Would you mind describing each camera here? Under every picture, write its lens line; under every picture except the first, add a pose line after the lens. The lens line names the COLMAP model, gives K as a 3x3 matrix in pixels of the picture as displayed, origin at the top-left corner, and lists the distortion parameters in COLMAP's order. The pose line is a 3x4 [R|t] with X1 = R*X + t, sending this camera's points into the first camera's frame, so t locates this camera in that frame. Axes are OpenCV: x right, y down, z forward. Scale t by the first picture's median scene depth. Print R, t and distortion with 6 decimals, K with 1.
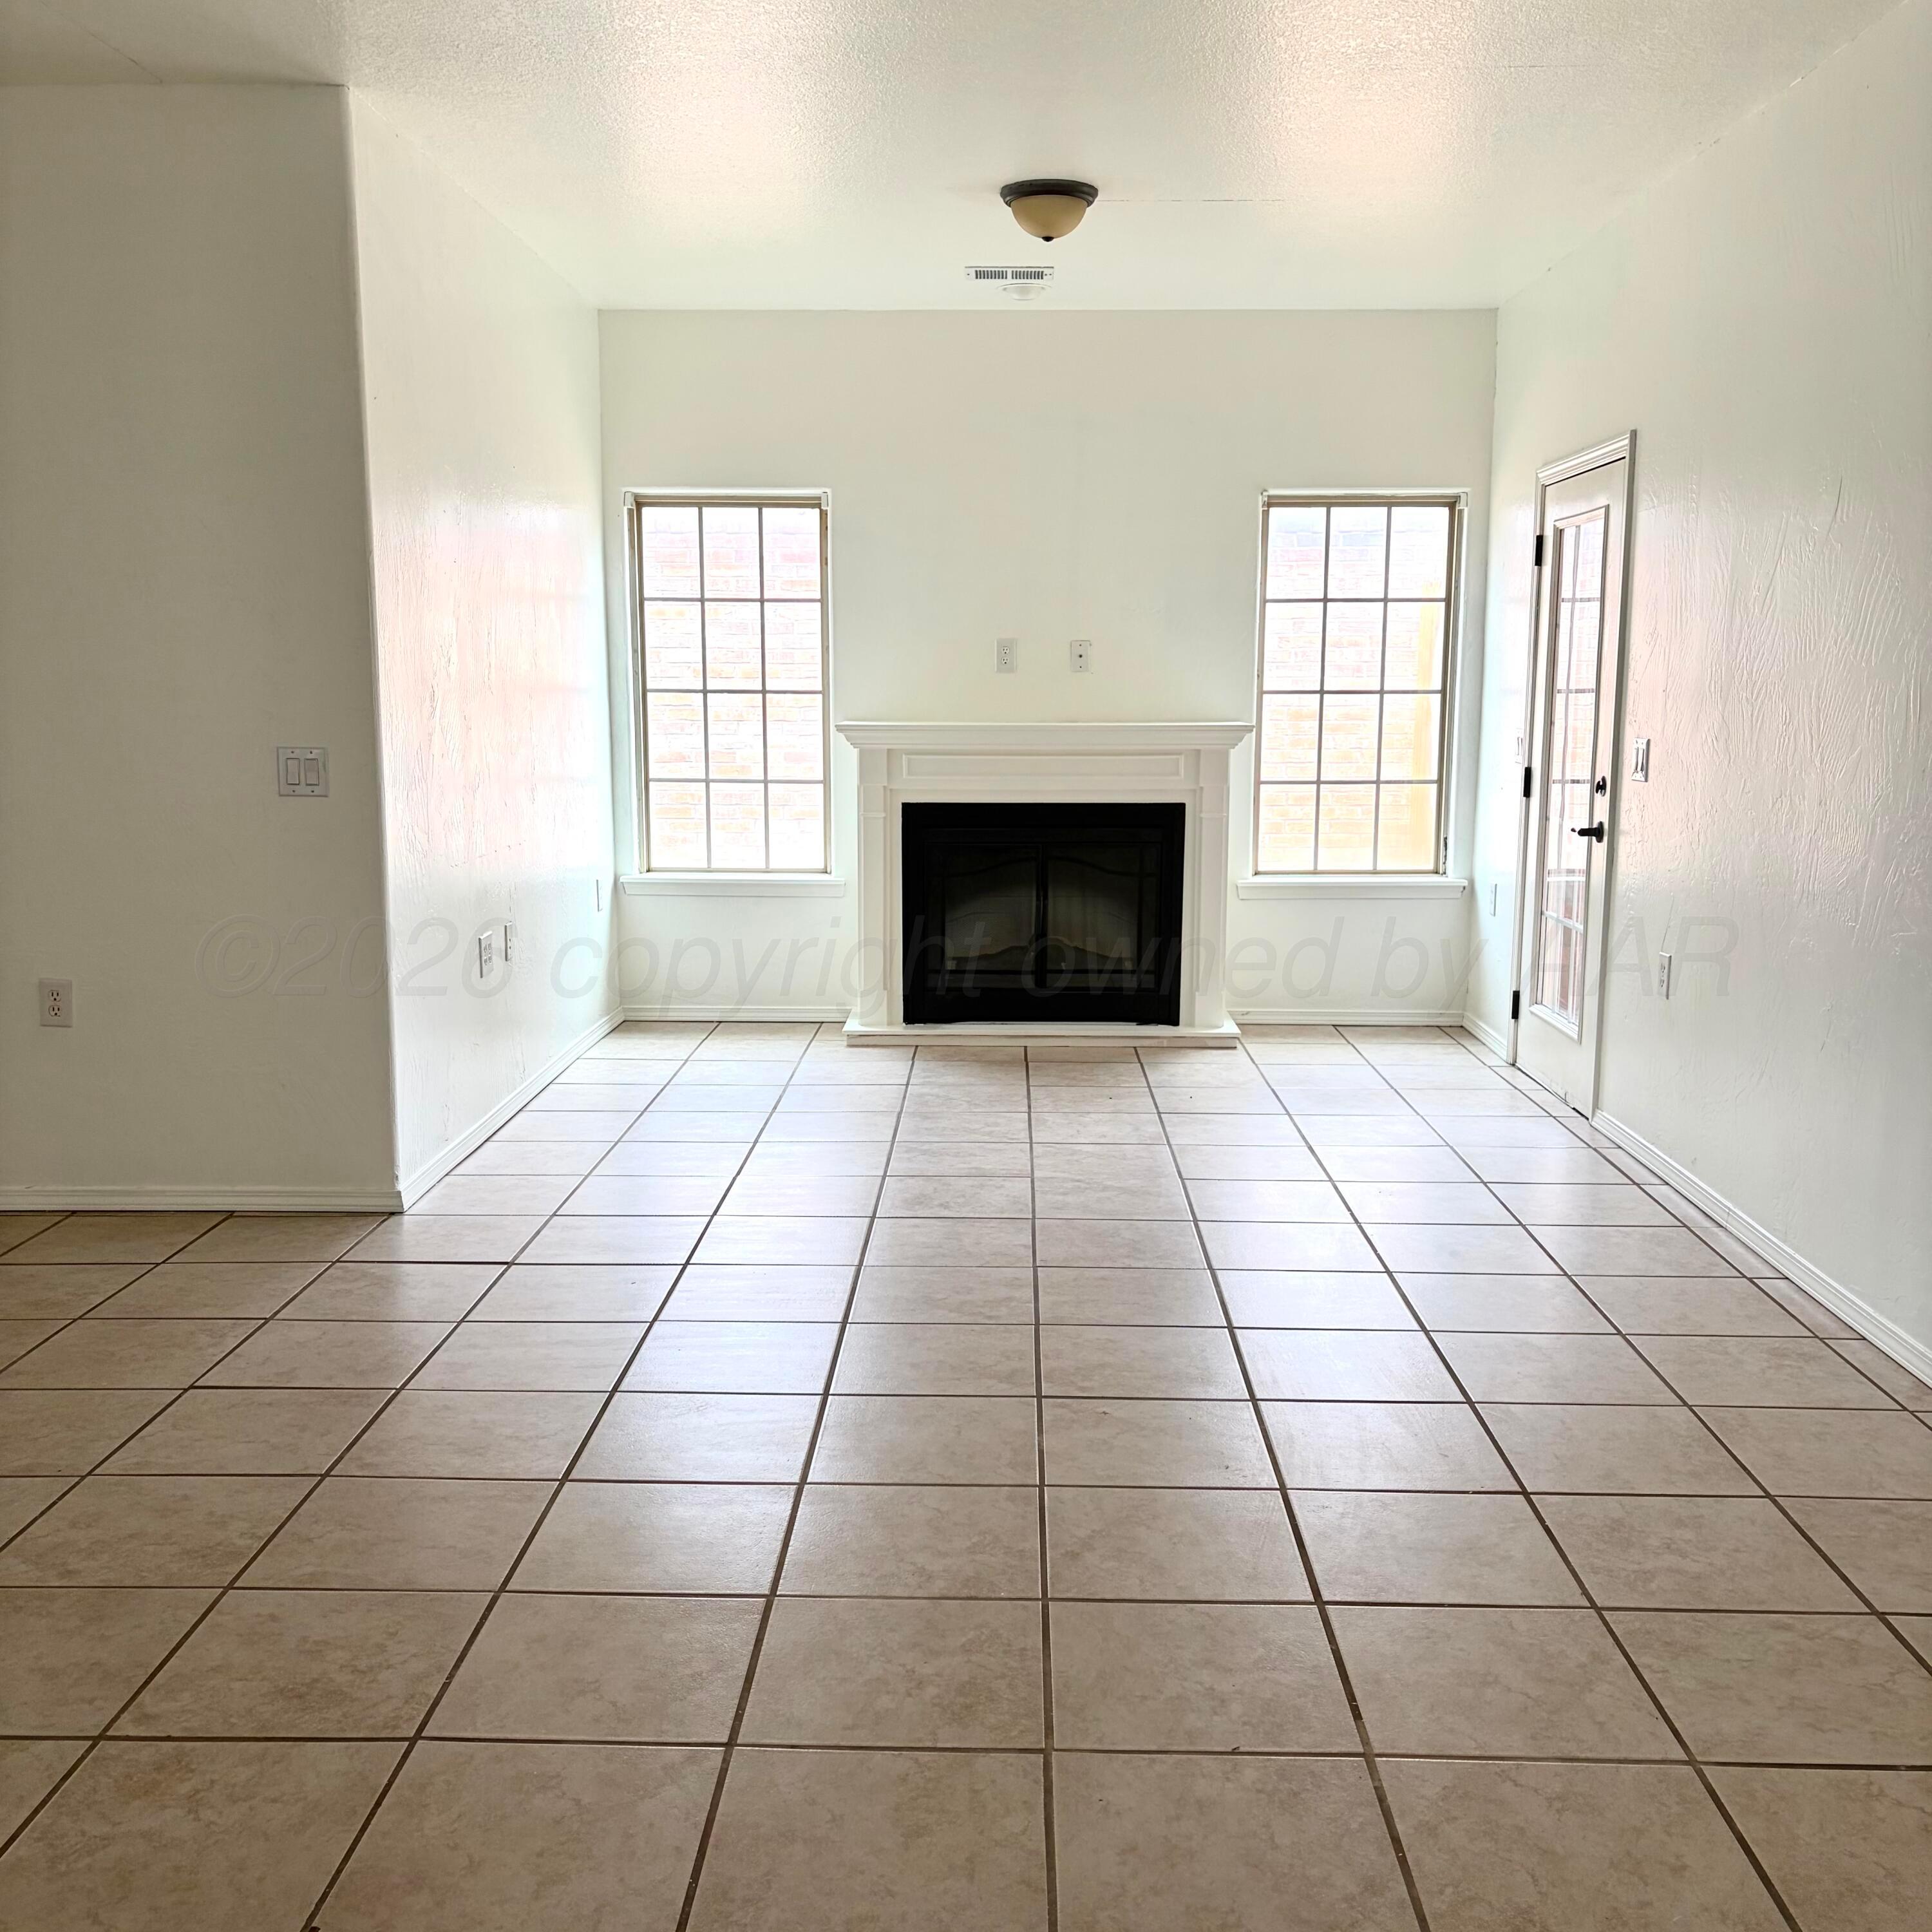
lens RADIAL K [[1959.9, 0, 1020.4], [0, 1959.9, 971.6], [0, 0, 1]] dist [0.210240, -0.637800]
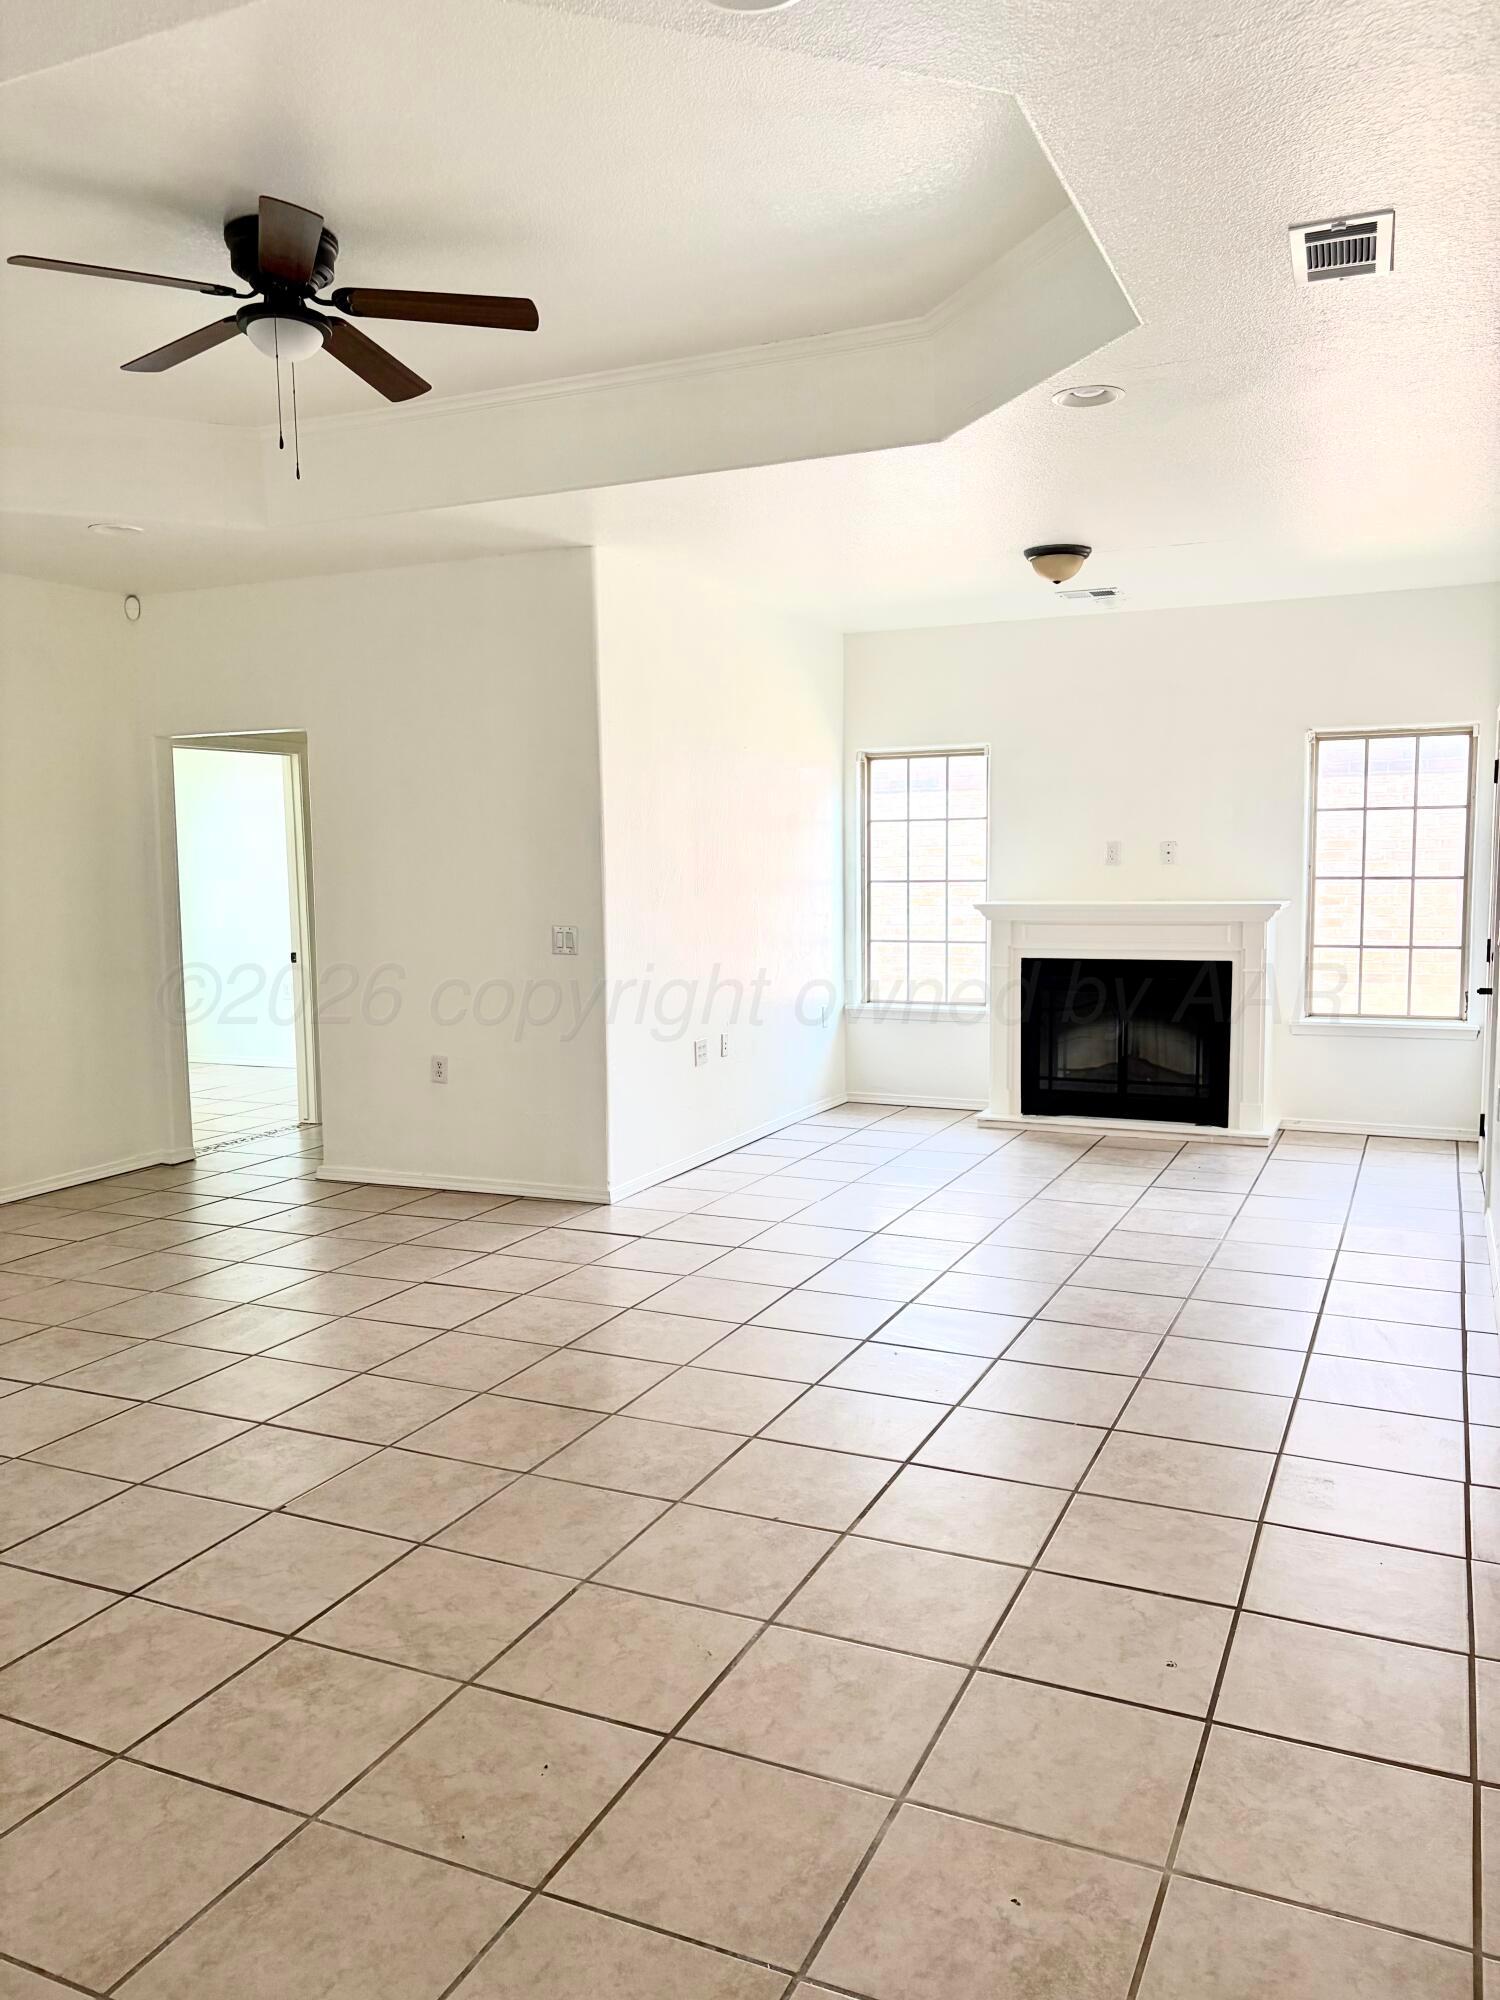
lens RADIAL K [[1515.1, 0, 755.7], [0, 1515.1, 998.5], [0, 0, 1]] dist [0.066091, -0.078266]
pose [[0.918421, 0.024206, -0.394863, 0.190646], [-0.044906, 0.998054, -0.043265, -0.000692], [0.393047, 0.057467, 0.917721, -0.078304]]
